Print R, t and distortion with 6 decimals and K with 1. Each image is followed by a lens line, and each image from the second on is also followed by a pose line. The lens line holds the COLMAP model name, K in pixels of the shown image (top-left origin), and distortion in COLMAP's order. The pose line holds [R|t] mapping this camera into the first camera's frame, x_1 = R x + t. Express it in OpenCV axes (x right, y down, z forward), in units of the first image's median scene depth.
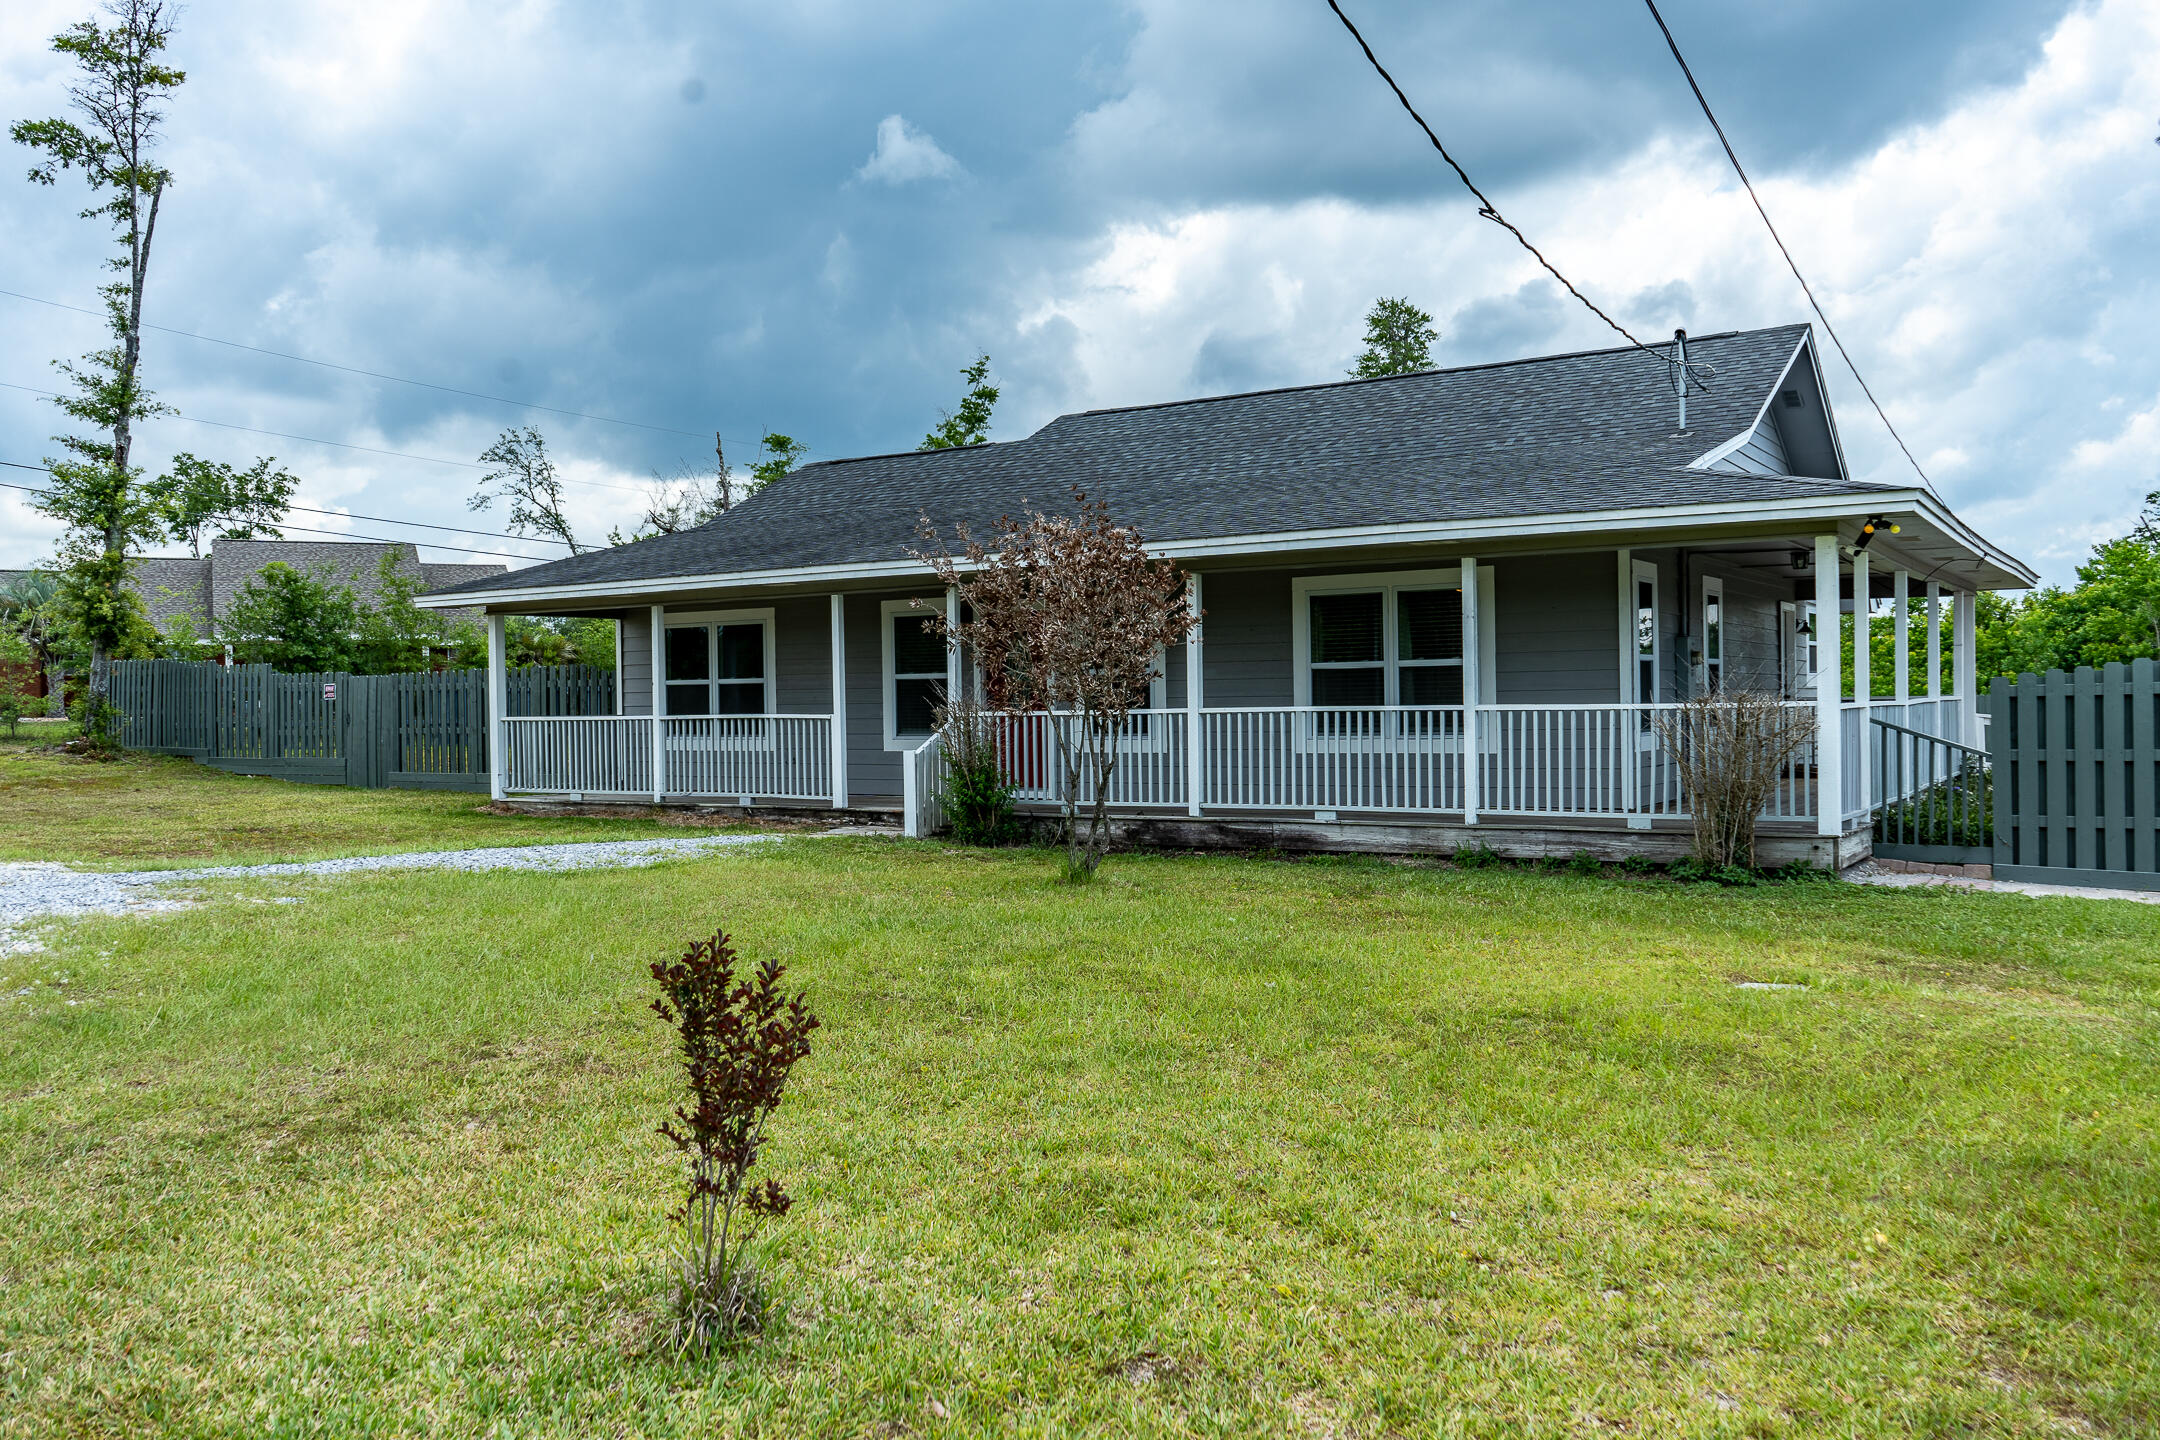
lens RADIAL K [[1710.6, 0, 1080.0], [0, 1710.6, 720.0], [0, 0, 1]] dist [-0.016546, 0.014985]
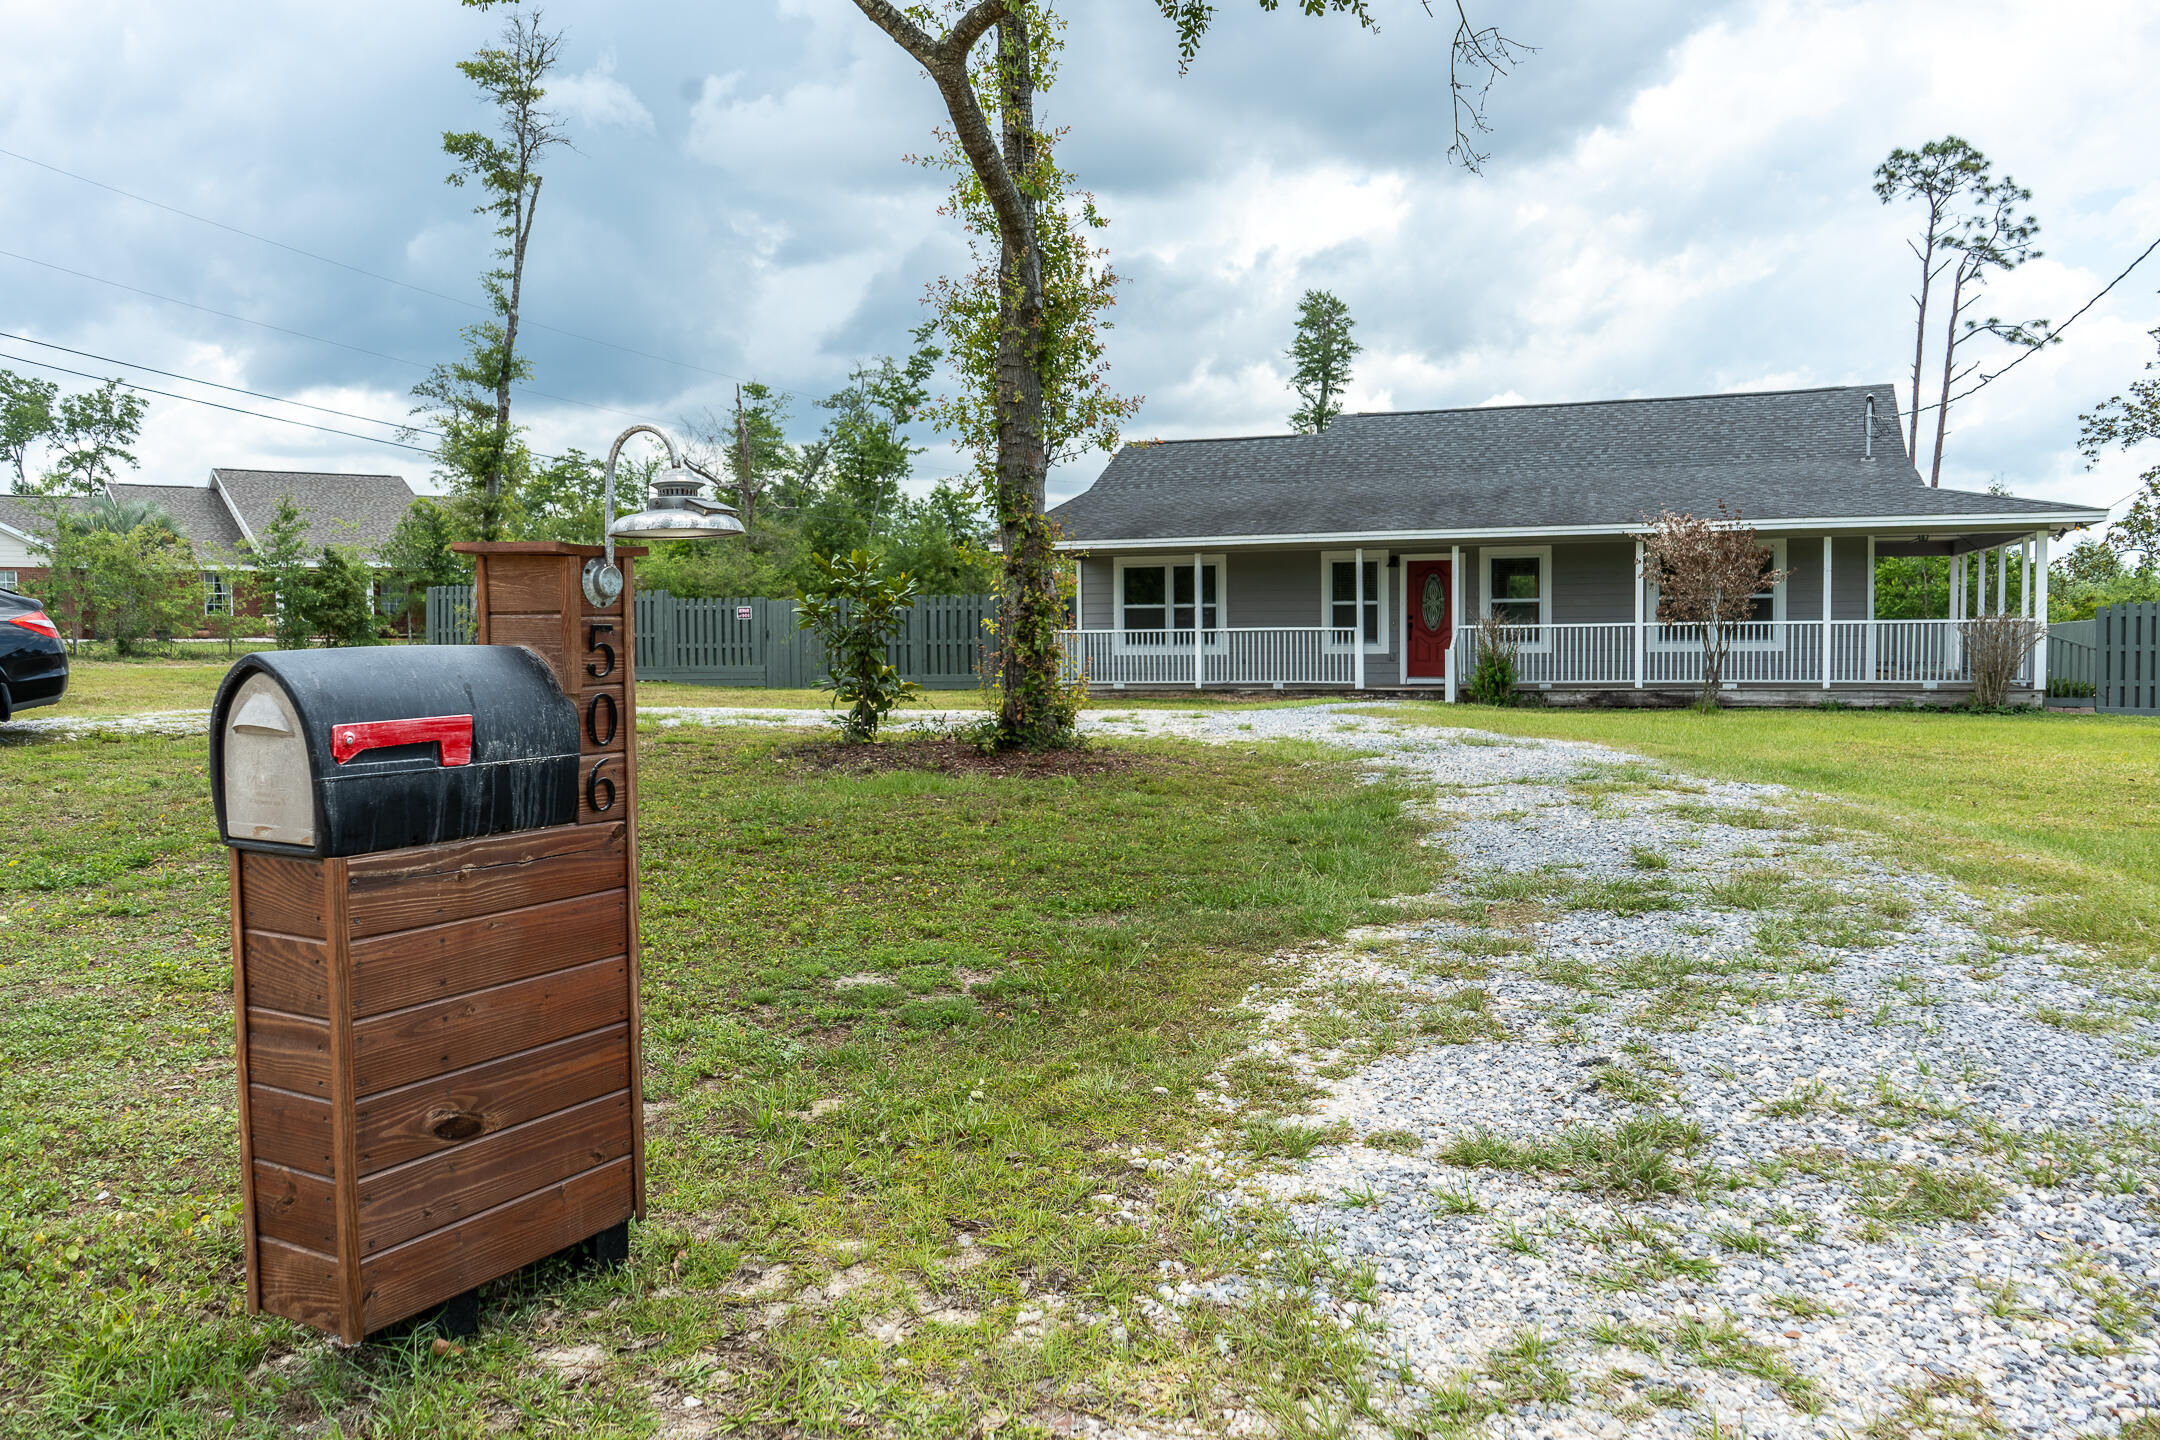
lens RADIAL K [[1710.6, 0, 1080.0], [0, 1710.6, 720.0], [0, 0, 1]] dist [-0.016546, 0.014985]
pose [[0.978207, -0.008293, 0.207466, -0.676200], [-0.000069, 0.999189, 0.040269, 0.017273], [-0.207631, -0.039406, 0.977413, -0.426737]]
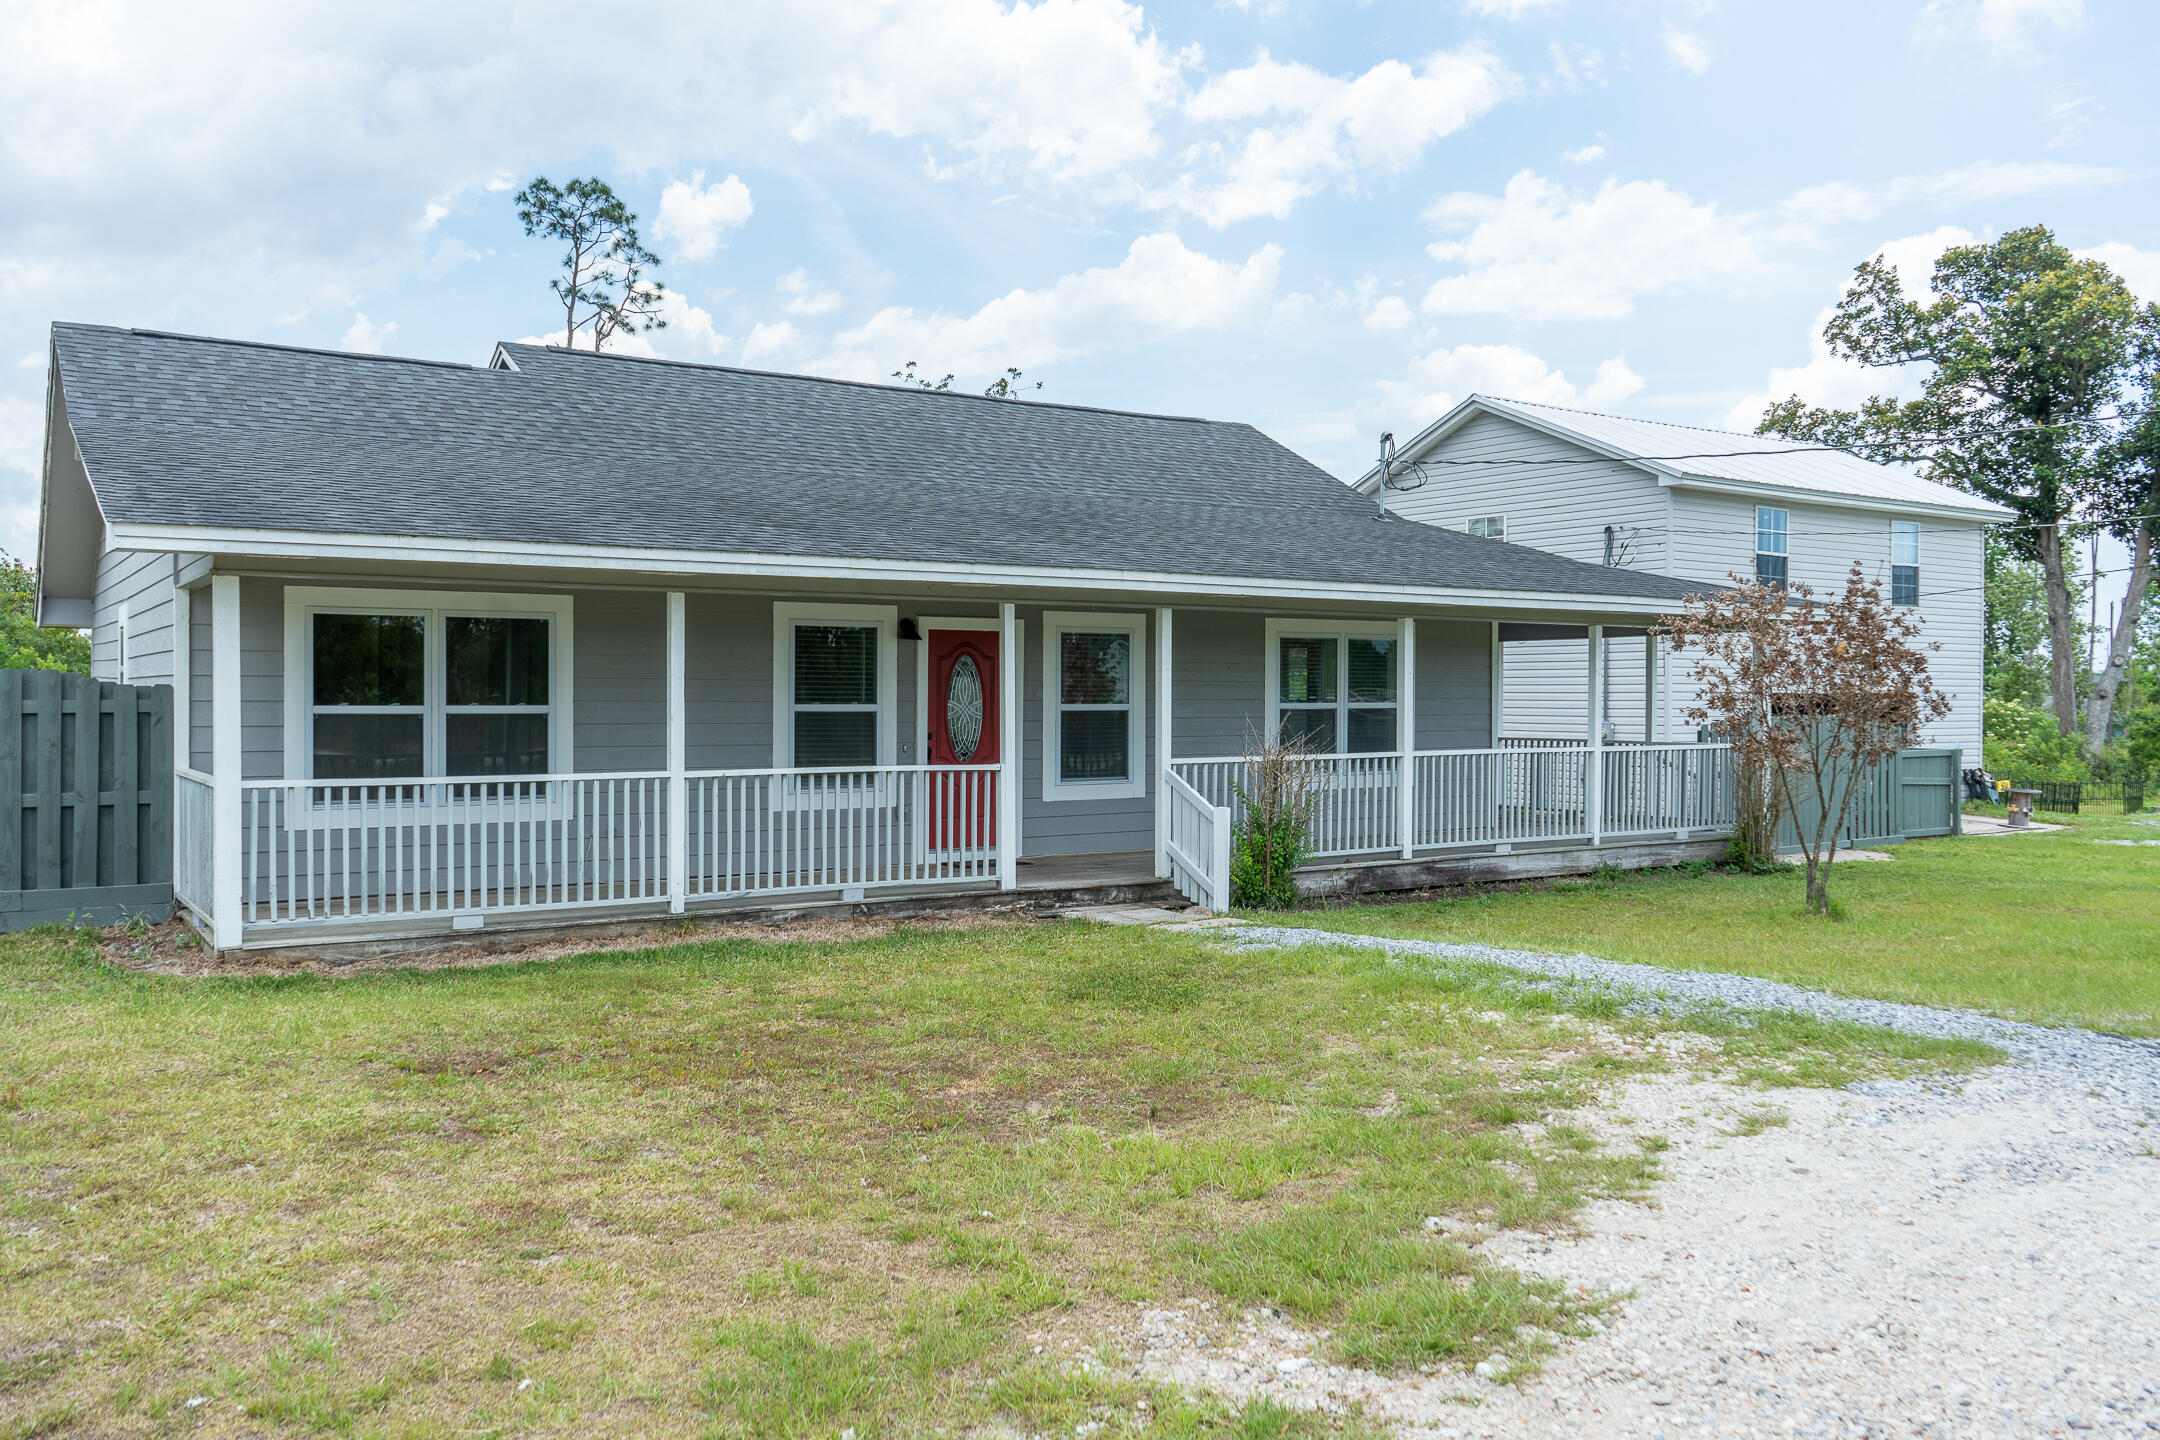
lens RADIAL K [[1710.6, 0, 1080.0], [0, 1710.6, 720.0], [0, 0, 1]] dist [-0.016546, 0.014985]
pose [[0.401969, -0.000688, 0.915653, -0.781949], [0.001041, 0.999999, 0.000294, -0.021982], [-0.915653, 0.000835, 0.401969, 0.644831]]
